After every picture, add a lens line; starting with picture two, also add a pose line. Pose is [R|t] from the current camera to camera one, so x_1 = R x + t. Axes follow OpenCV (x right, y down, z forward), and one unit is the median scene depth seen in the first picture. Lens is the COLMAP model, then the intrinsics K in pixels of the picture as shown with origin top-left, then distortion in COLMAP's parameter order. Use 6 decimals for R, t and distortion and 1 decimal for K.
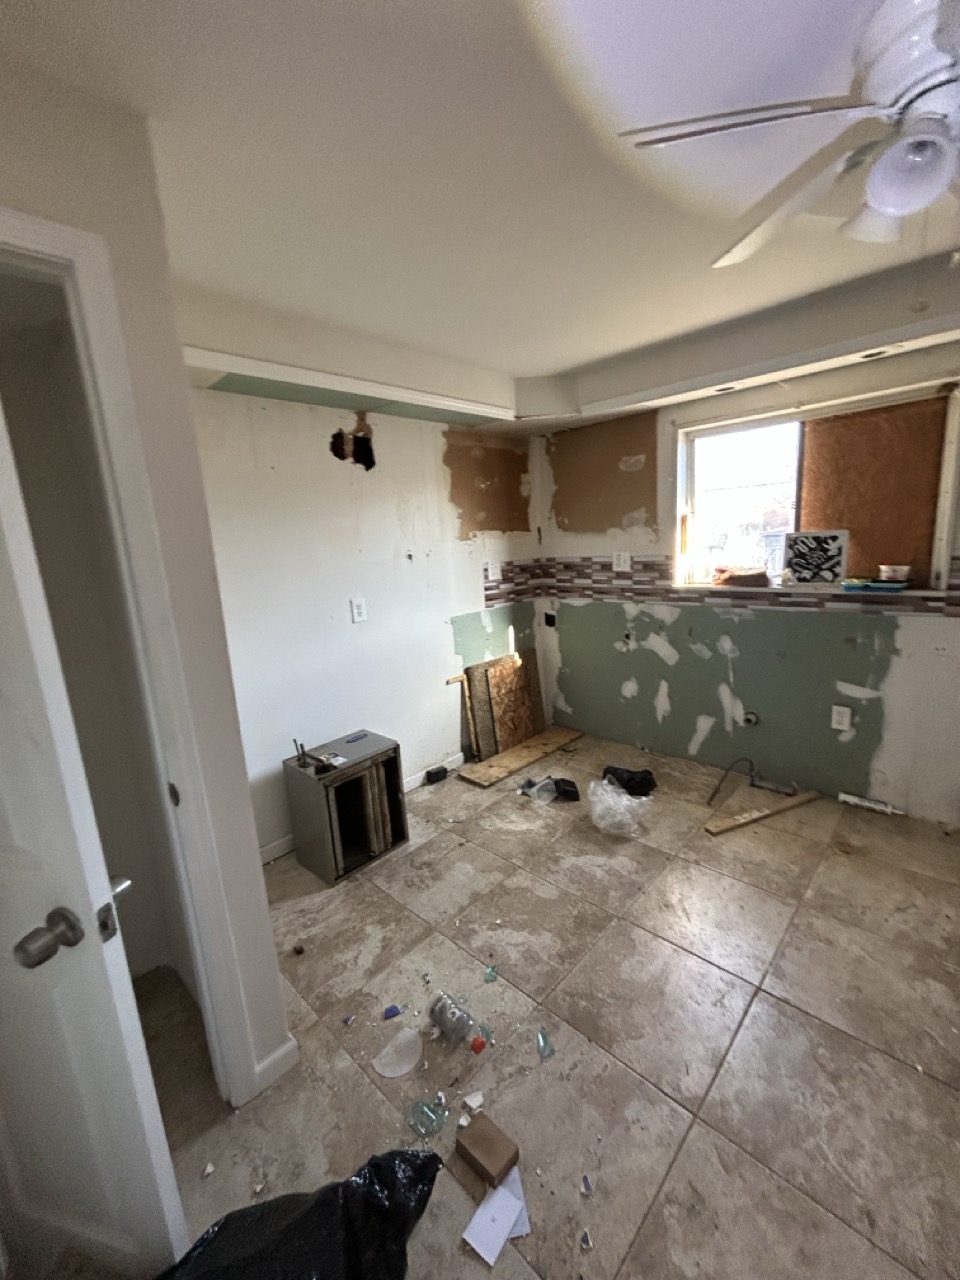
lens RADIAL K [[519.8, 0, 485.0], [0, 519.8, 638.4], [0, 0, 1]] dist [-0.006647, 0.002403]
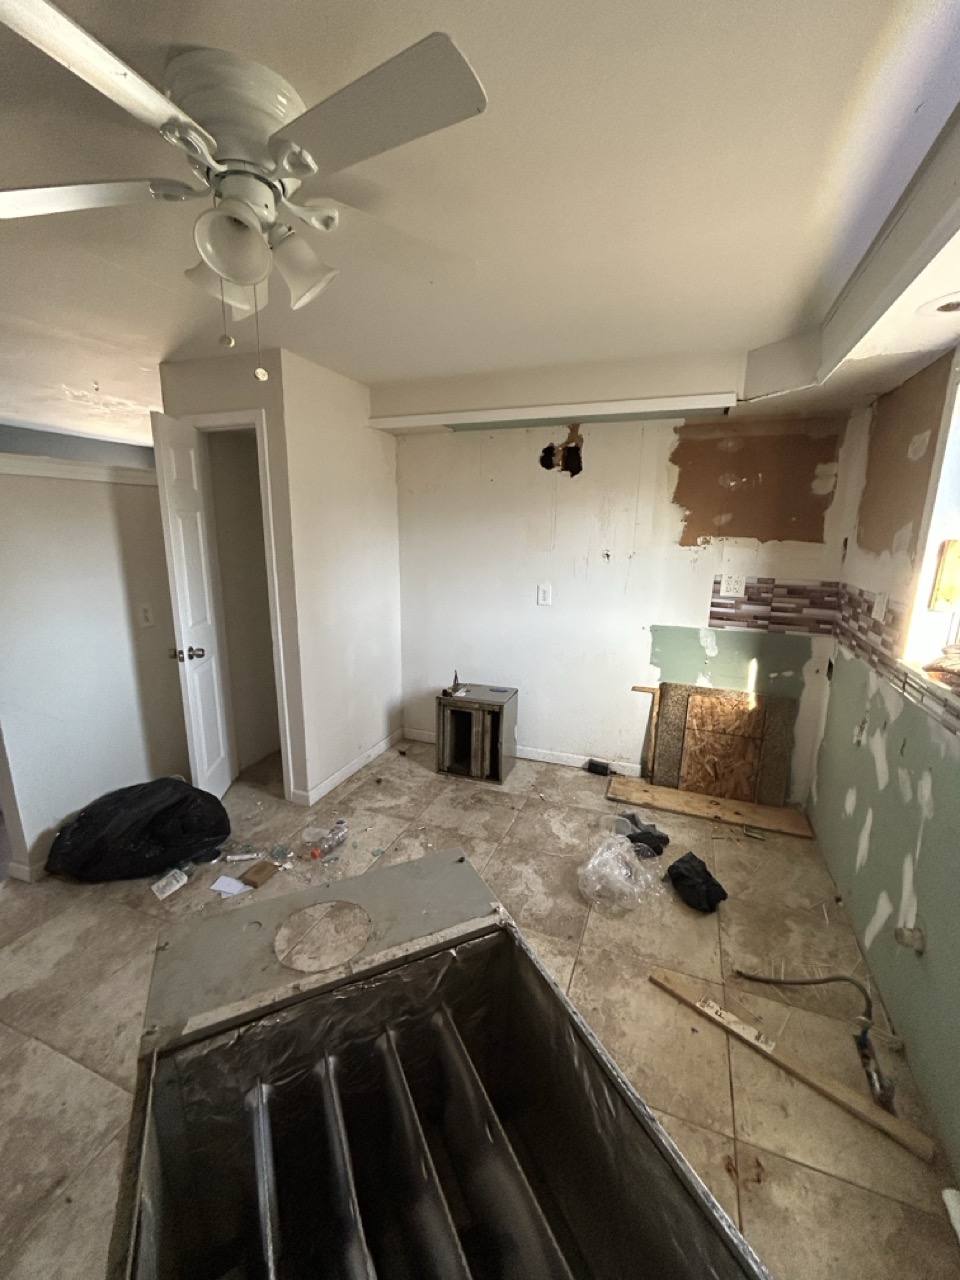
lens RADIAL K [[519.8, 0, 485.0], [0, 519.8, 638.4], [0, 0, 1]] dist [-0.006647, 0.002403]
pose [[0.380410, 0.254693, -0.889055, 0.656785], [-0.213395, 0.959562, 0.183584, -0.123442], [0.899861, 0.119883, 0.419378, 0.321200]]
